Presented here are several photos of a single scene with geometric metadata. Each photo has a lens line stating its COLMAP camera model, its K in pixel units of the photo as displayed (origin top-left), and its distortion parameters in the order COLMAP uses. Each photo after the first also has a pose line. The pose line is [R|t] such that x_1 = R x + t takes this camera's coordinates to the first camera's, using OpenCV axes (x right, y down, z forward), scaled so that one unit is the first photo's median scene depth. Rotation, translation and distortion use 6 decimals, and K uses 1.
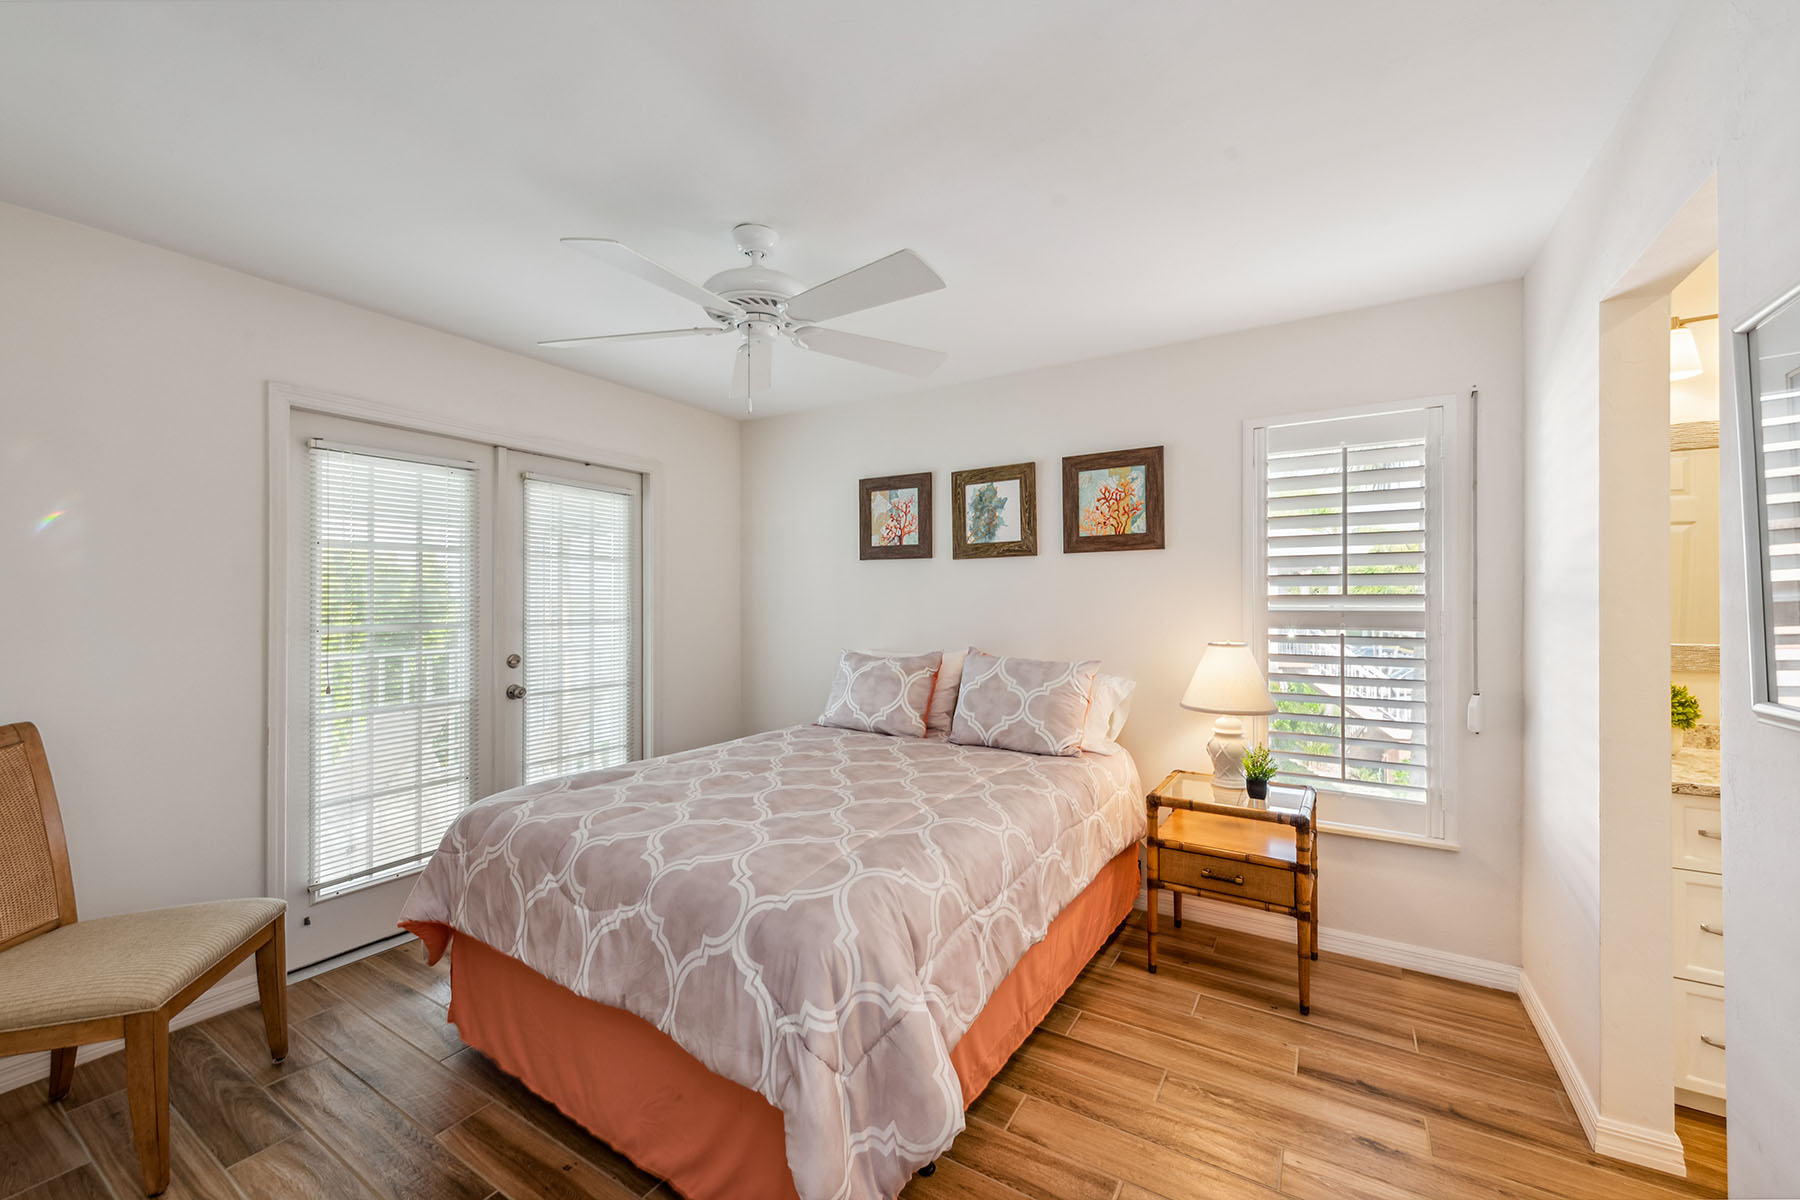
lens RADIAL K [[705.9, 0, 900.0], [0, 705.9, 600.0], [0, 0, 1]] dist [0.007181, 0.000004]
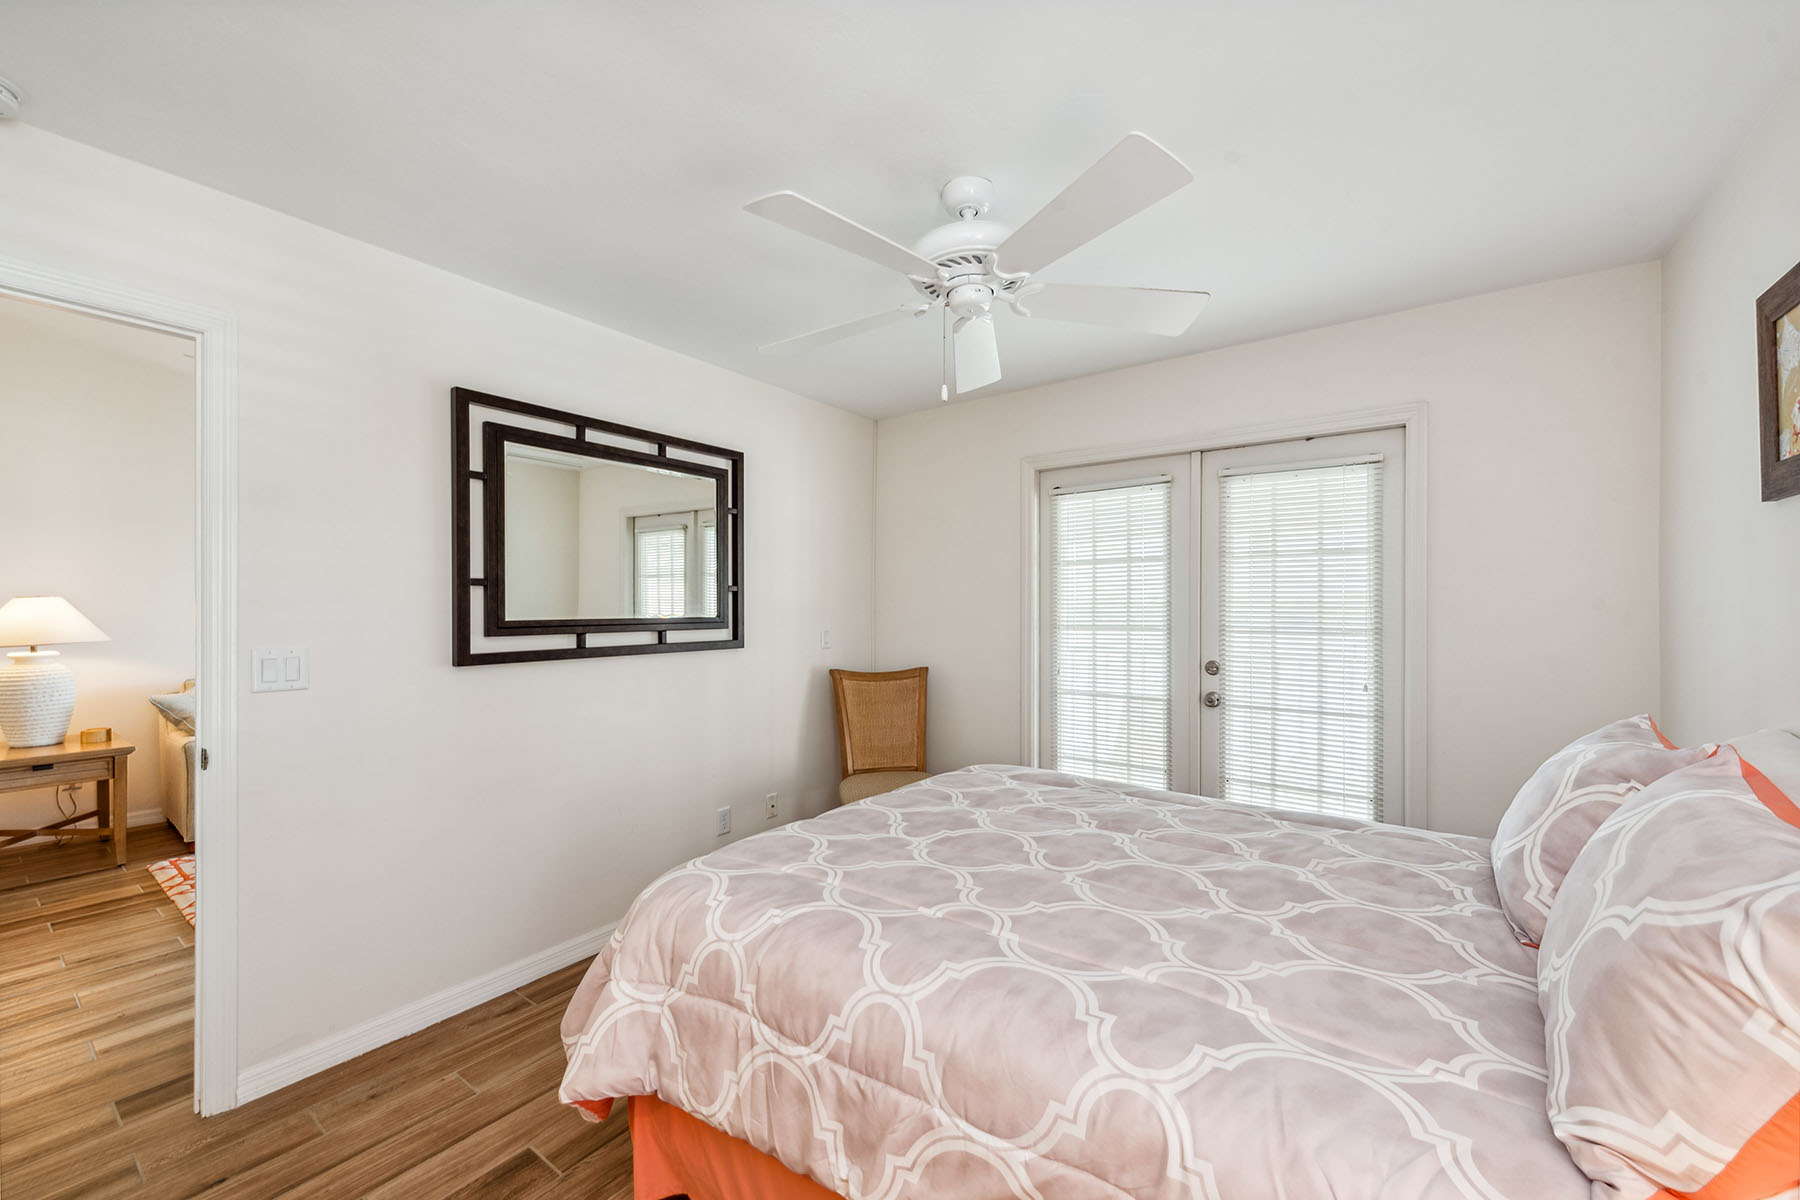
lens RADIAL K [[705.9, 0, 900.0], [0, 705.9, 600.0], [0, 0, 1]] dist [0.007181, 0.000004]
pose [[-0.082126, -0.009915, -0.996573, 0.487530], [0.005966, 0.999928, -0.010440, 0.001360], [0.996604, -0.006803, -0.082061, 0.696061]]
